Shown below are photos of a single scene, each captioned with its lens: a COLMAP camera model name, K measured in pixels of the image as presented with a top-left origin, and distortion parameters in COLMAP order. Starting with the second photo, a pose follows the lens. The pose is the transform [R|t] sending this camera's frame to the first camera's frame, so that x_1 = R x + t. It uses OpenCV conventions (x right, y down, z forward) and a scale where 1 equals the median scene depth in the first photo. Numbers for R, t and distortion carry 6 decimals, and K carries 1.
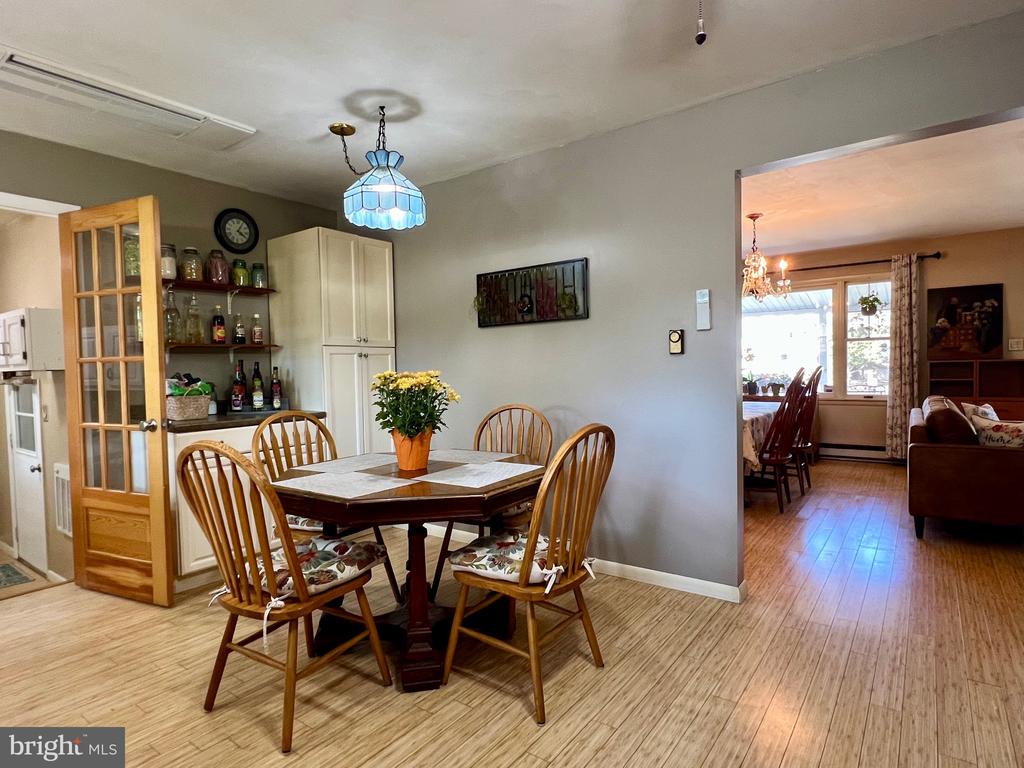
lens RADIAL K [[571.1, 0, 508.8], [0, 571.1, 388.2], [0, 0, 1]] dist [-0.000709, 0.000052]
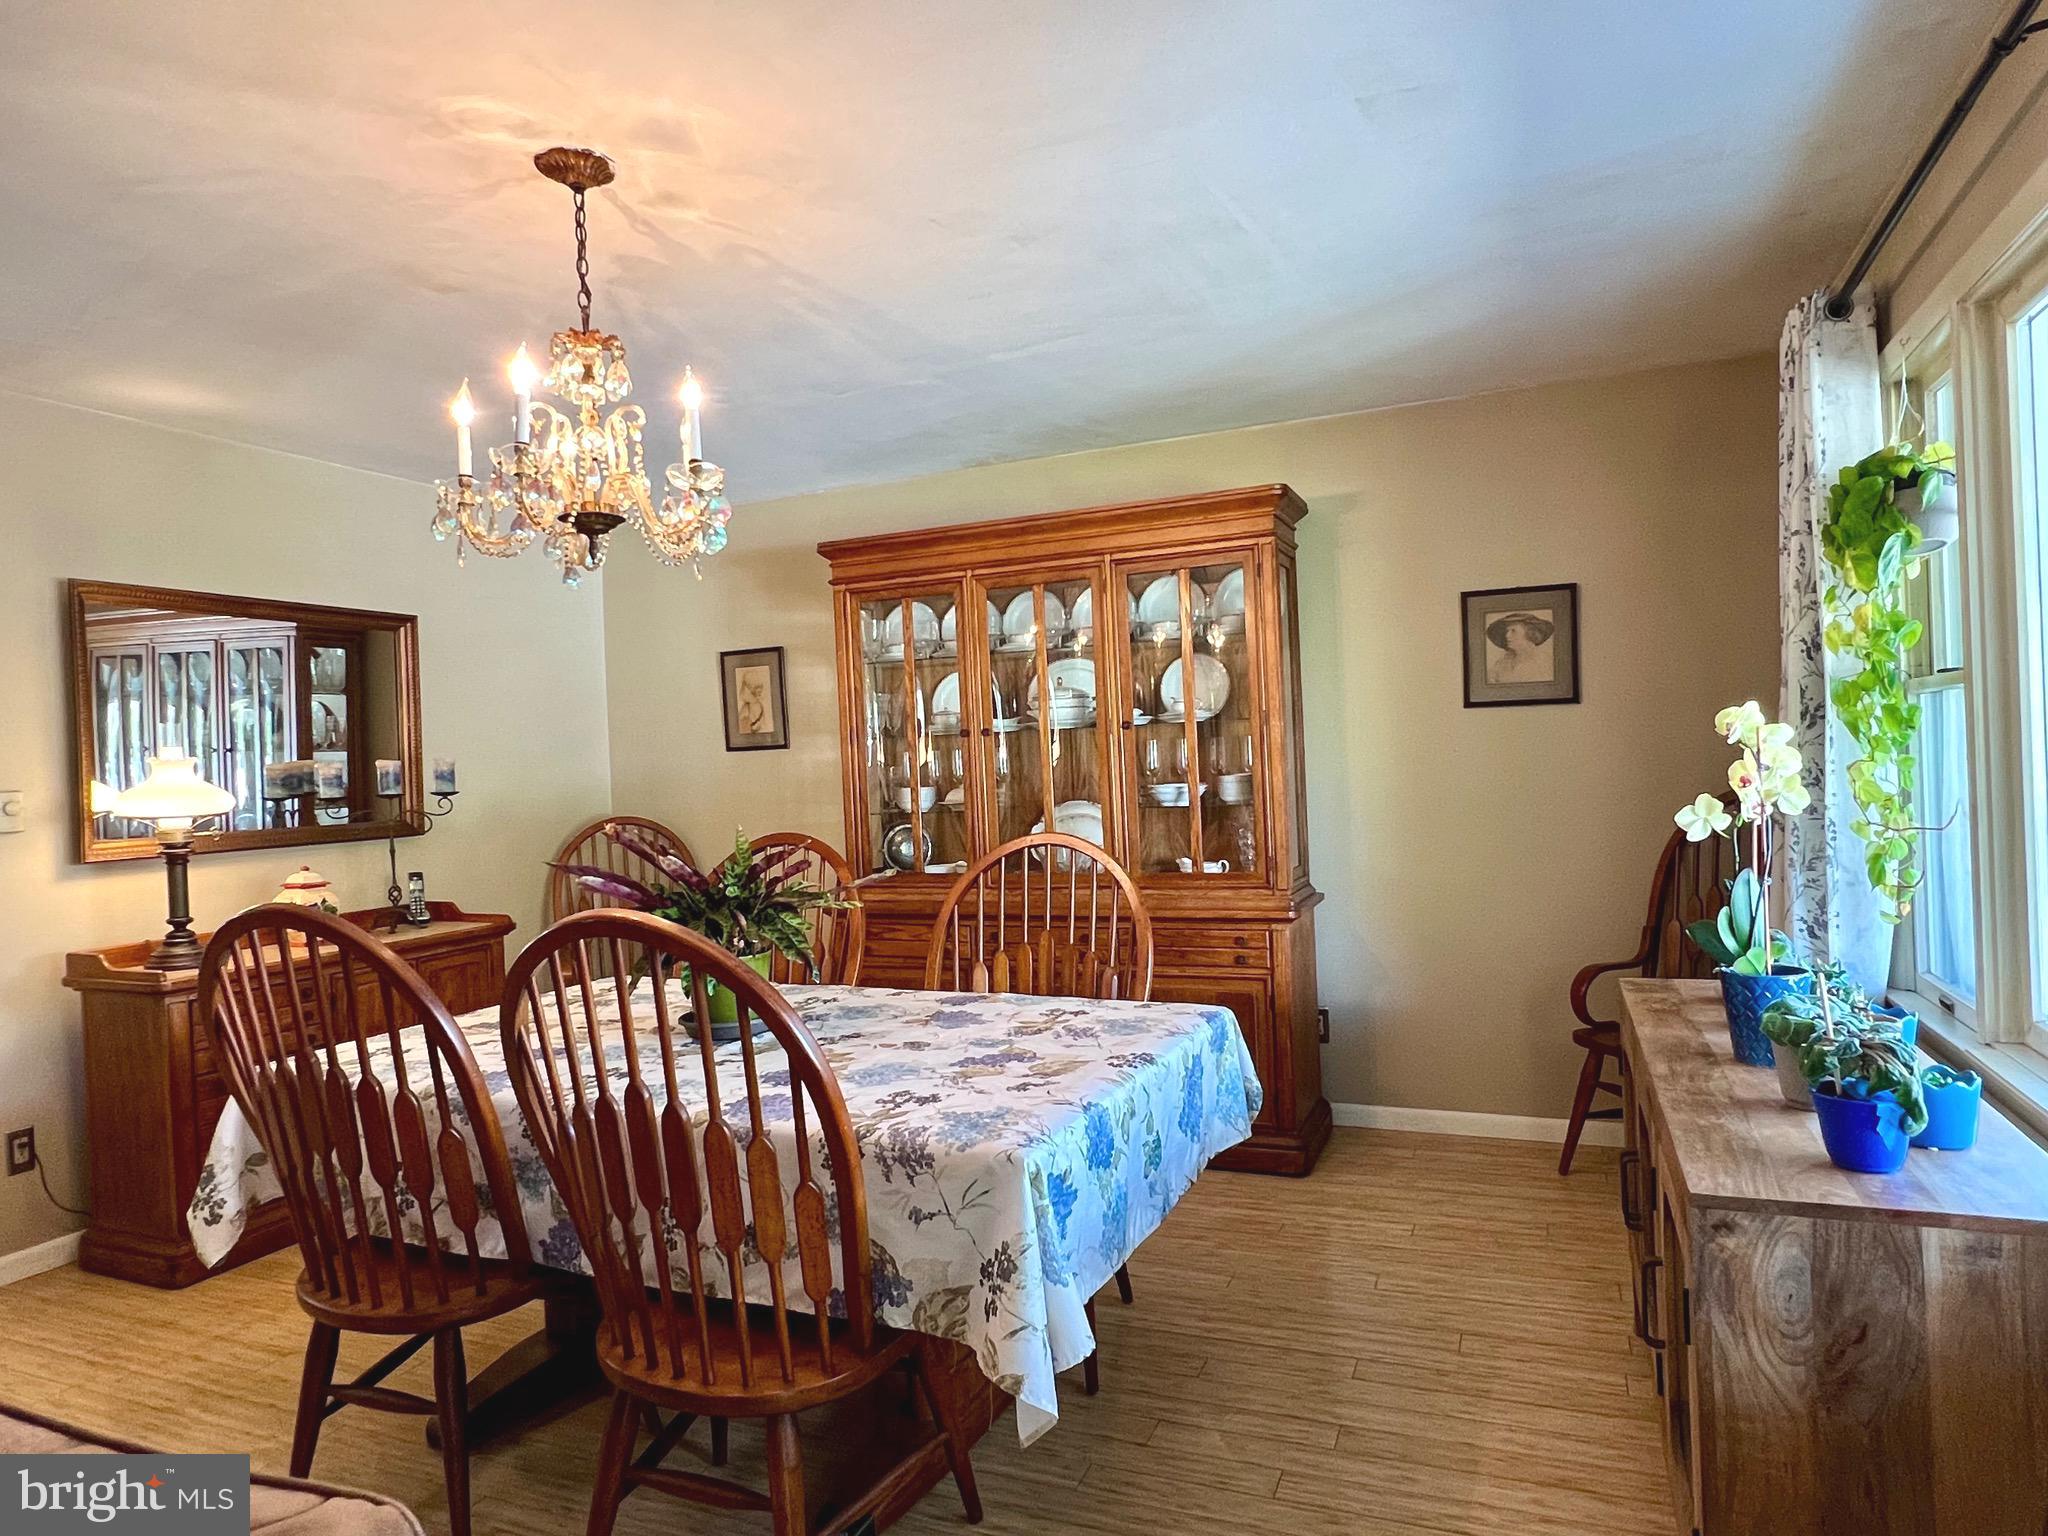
lens RADIAL K [[1231.9, 0, 1029.0], [0, 1231.9, 785.0], [0, 0, 1]] dist [0.000319, 0.000252]
pose [[0.236070, 0.034317, -0.971130, 0.795835], [0.001610, 0.999361, 0.035706, -0.075649], [0.971735, -0.009992, 0.235864, 0.908851]]
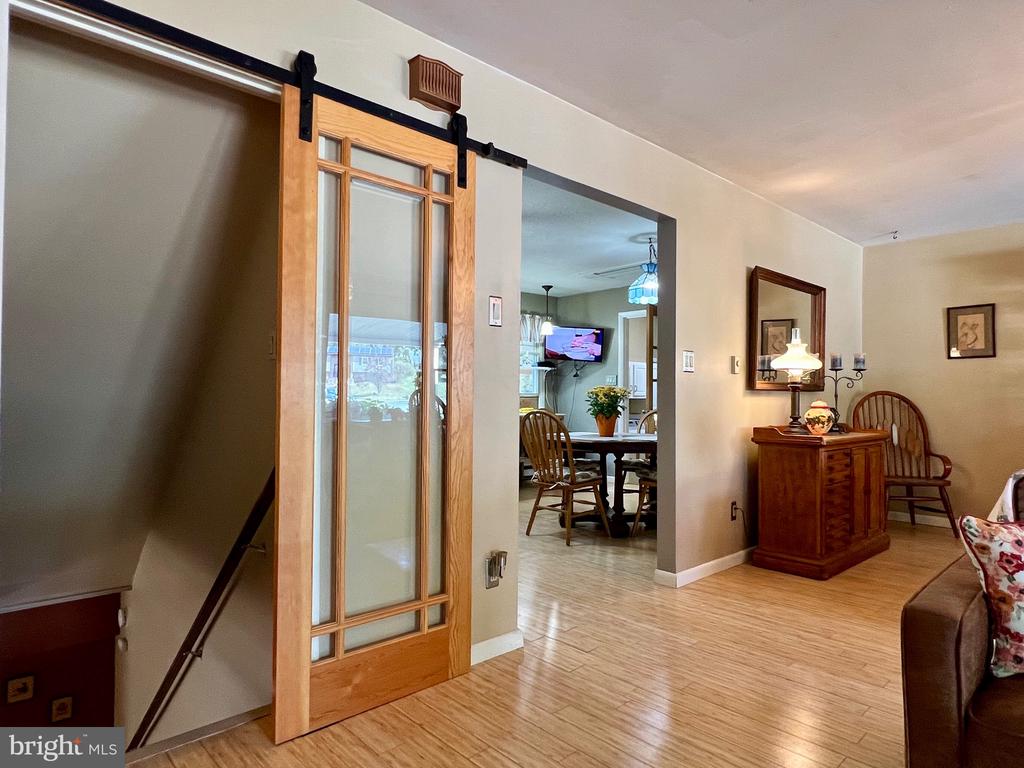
lens RADIAL K [[605.6, 0, 516.6], [0, 605.6, 390.1], [0, 0, 1]] dist [-0.005285, -0.000739]
pose [[-0.179327, 0.008537, -0.983753, 0.819665], [-0.032608, 0.999361, 0.014617, -0.015656], [0.983249, 0.034700, -0.178934, 0.450226]]
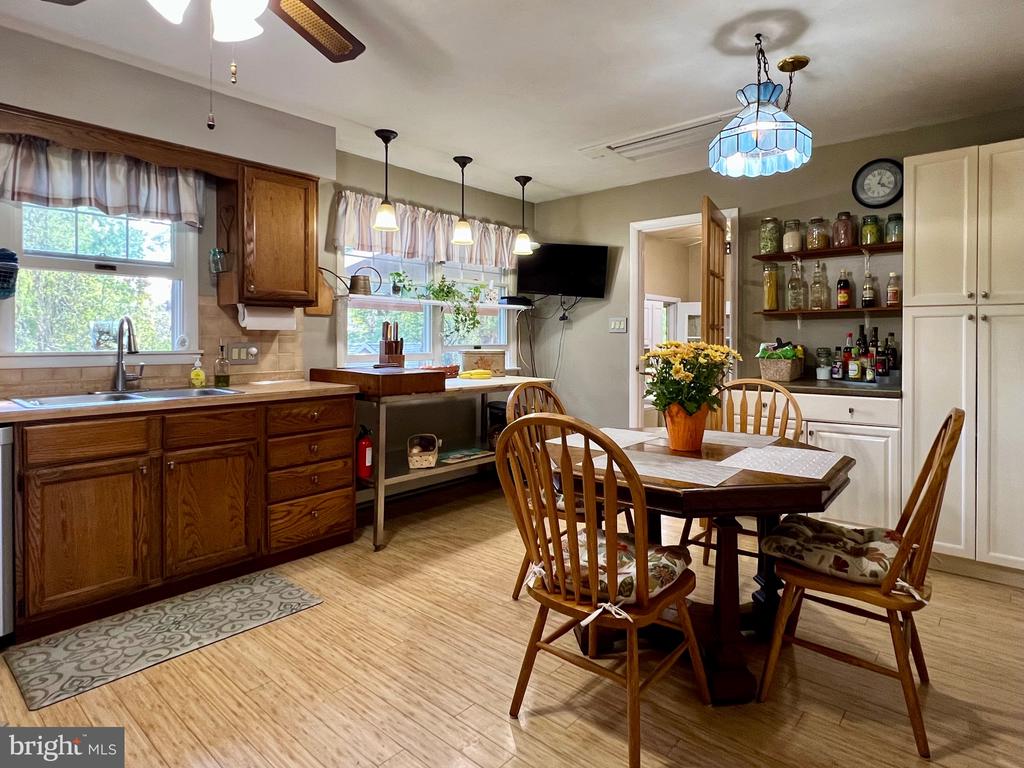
lens RADIAL K [[572.9, 0, 535.1], [0, 572.9, 346.4], [0, 0, 1]] dist [-0.001937, 0.001232]
pose [[-0.060139, 0.037253, -0.997495, 0.318096], [-0.032935, 0.998685, 0.039283, -0.022233], [0.997647, 0.035214, -0.058833, 0.344546]]
